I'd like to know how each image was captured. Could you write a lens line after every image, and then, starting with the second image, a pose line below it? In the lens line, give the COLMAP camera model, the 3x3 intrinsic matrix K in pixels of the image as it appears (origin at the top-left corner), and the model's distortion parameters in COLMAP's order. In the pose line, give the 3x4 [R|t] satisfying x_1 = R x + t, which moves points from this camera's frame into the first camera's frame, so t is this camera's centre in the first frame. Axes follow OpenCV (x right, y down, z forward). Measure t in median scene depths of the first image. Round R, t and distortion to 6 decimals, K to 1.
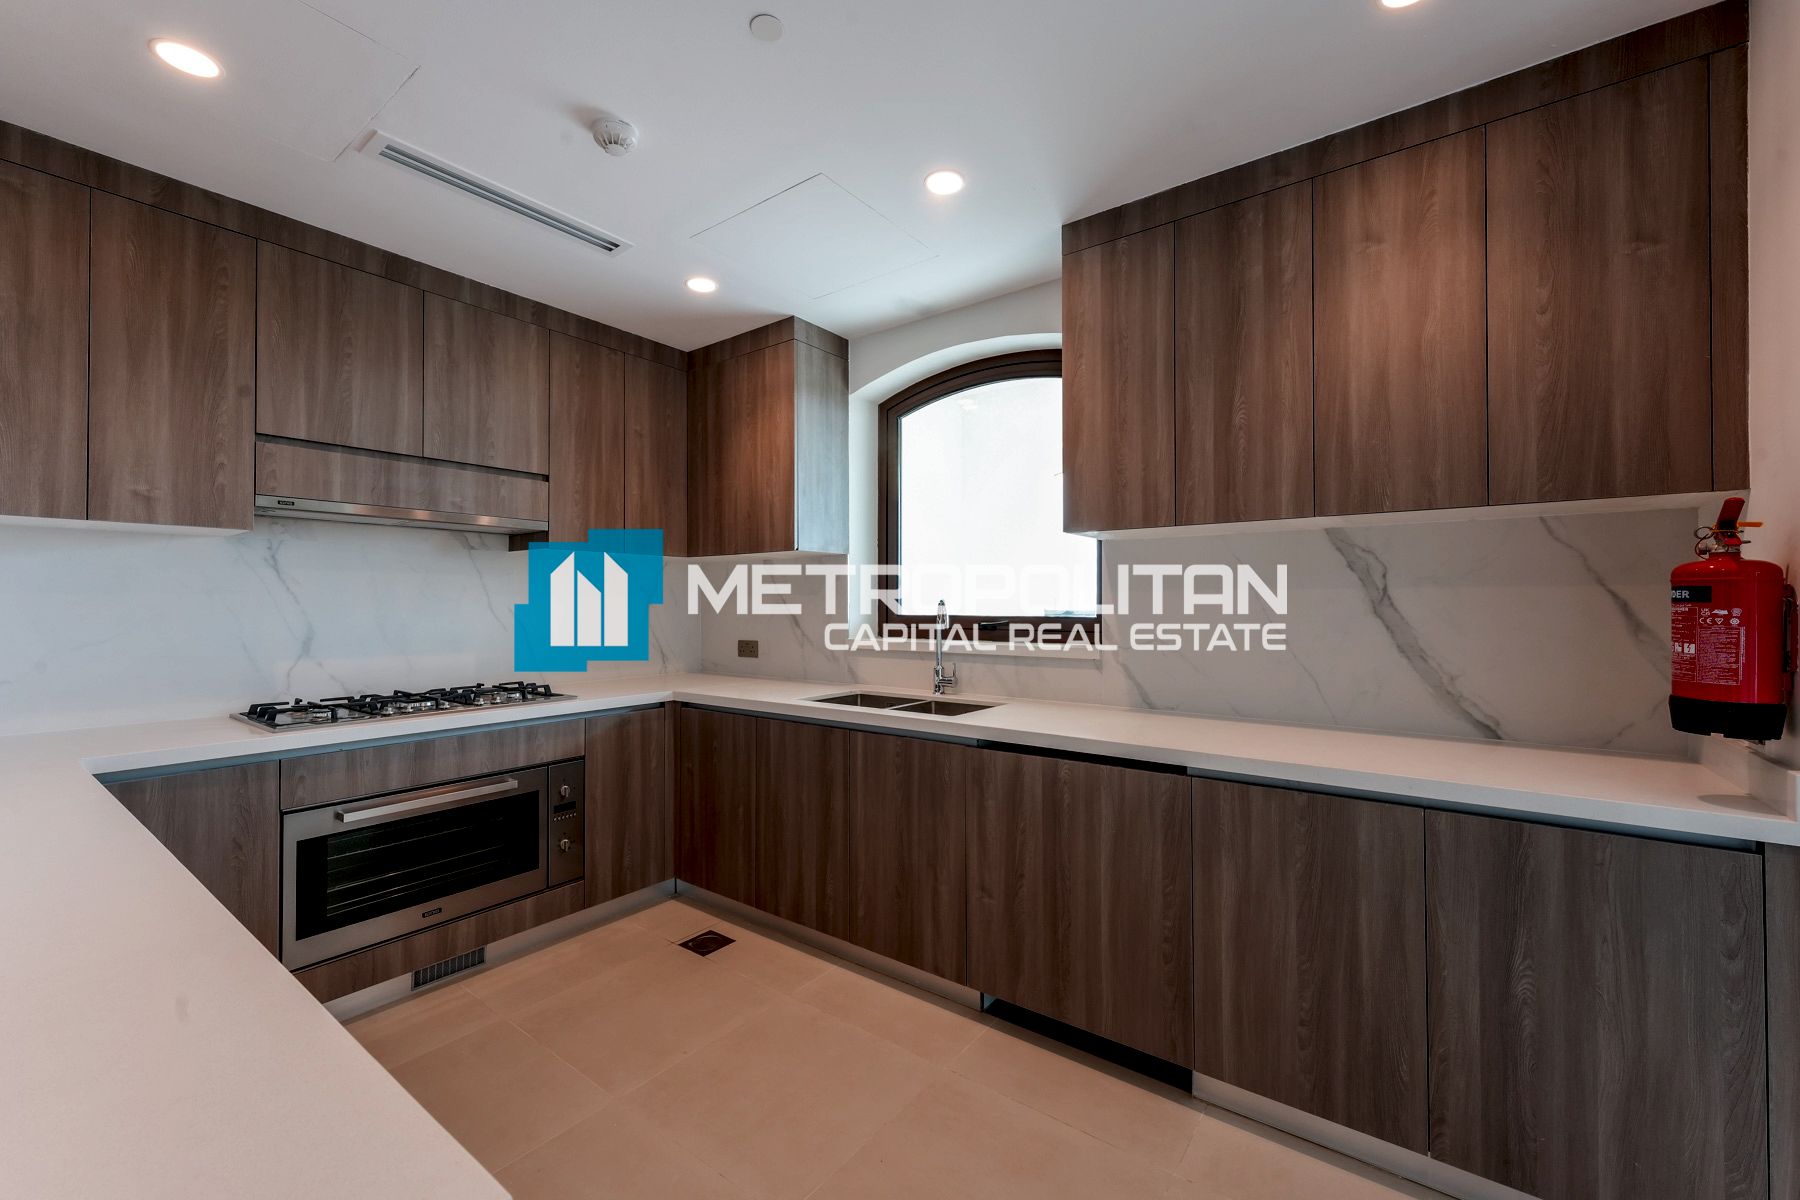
lens RADIAL K [[710.7, 0, 888.1], [0, 710.7, 596.6], [0, 0, 1]] dist [0.003060, -0.000143]
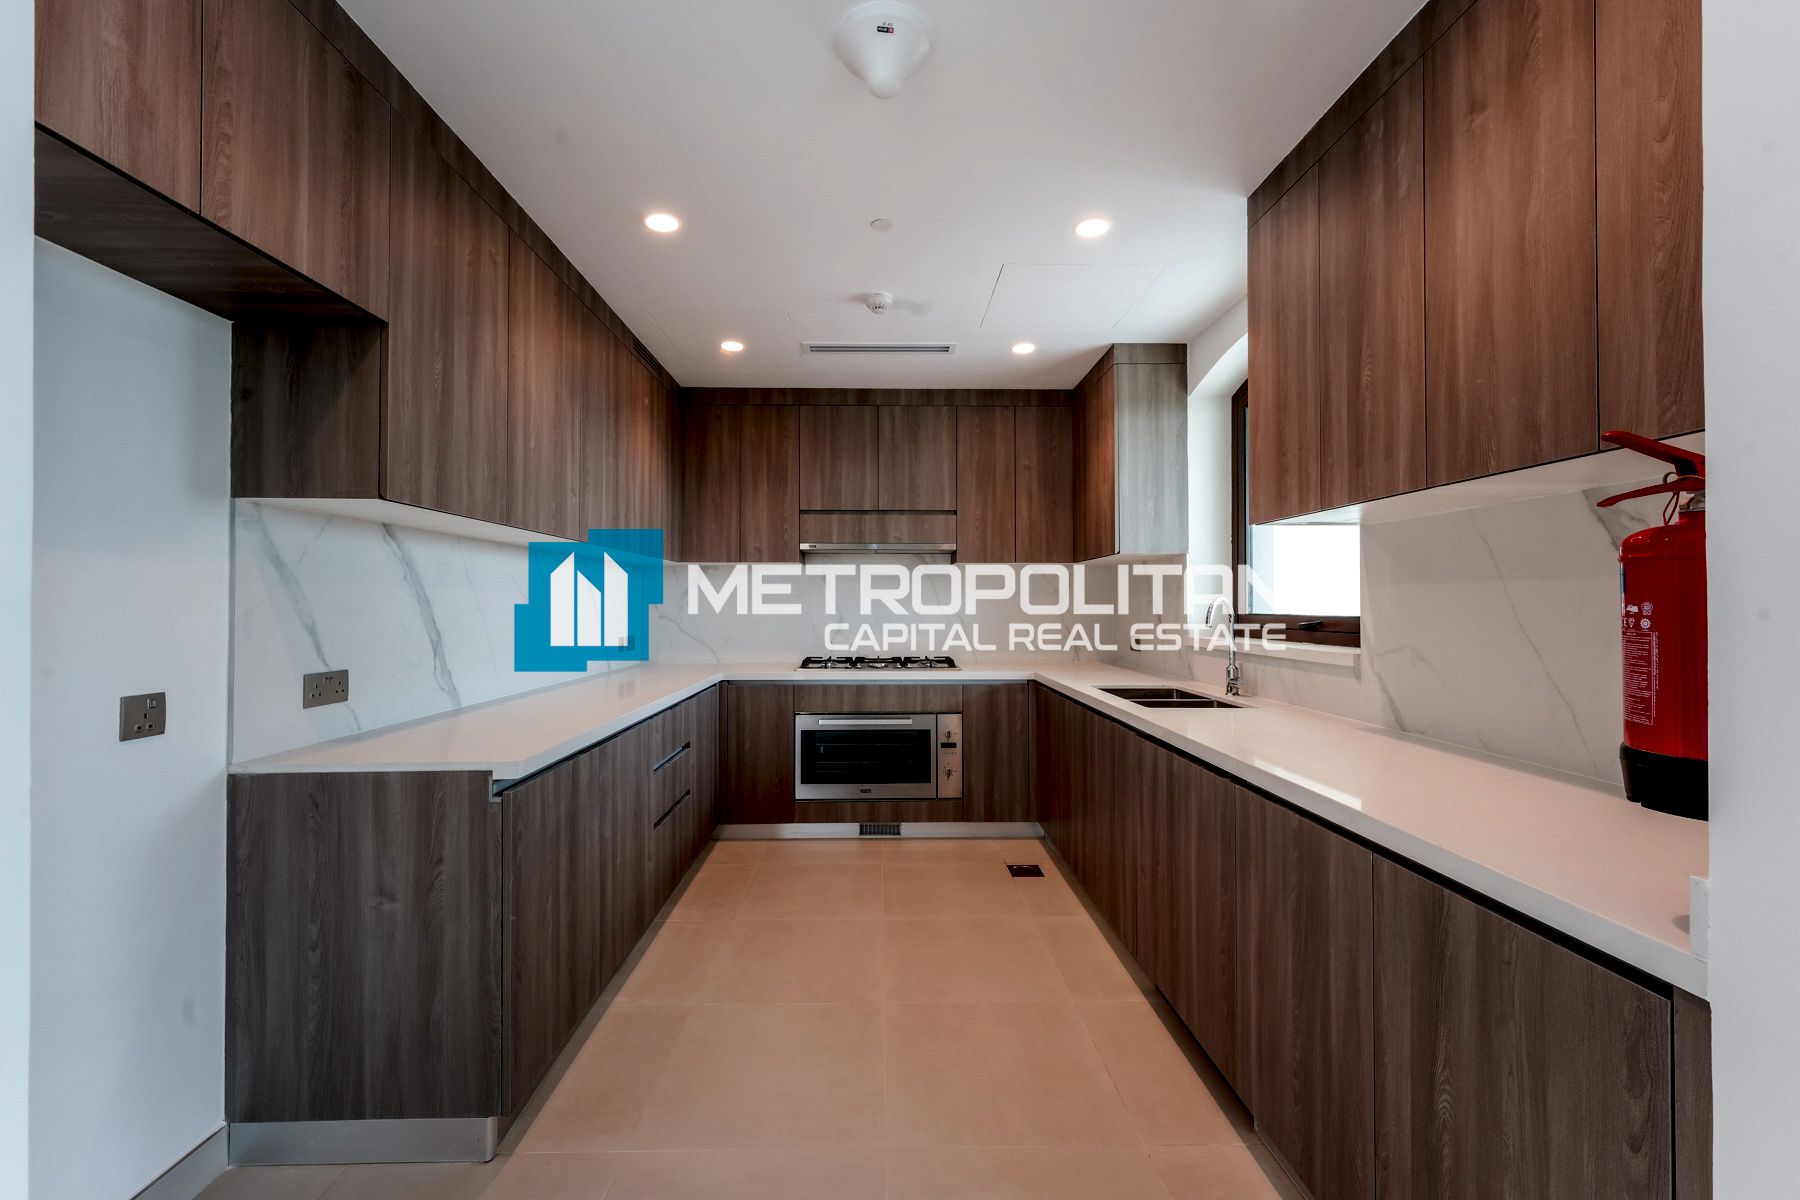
lens RADIAL K [[710.7, 0, 888.1], [0, 710.7, 596.6], [0, 0, 1]] dist [0.003060, -0.000143]
pose [[0.612759, -0.007666, -0.790233, 0.777439], [0.007740, 0.999963, -0.003698, 0.004871], [0.790232, -0.003850, 0.612796, 0.049958]]
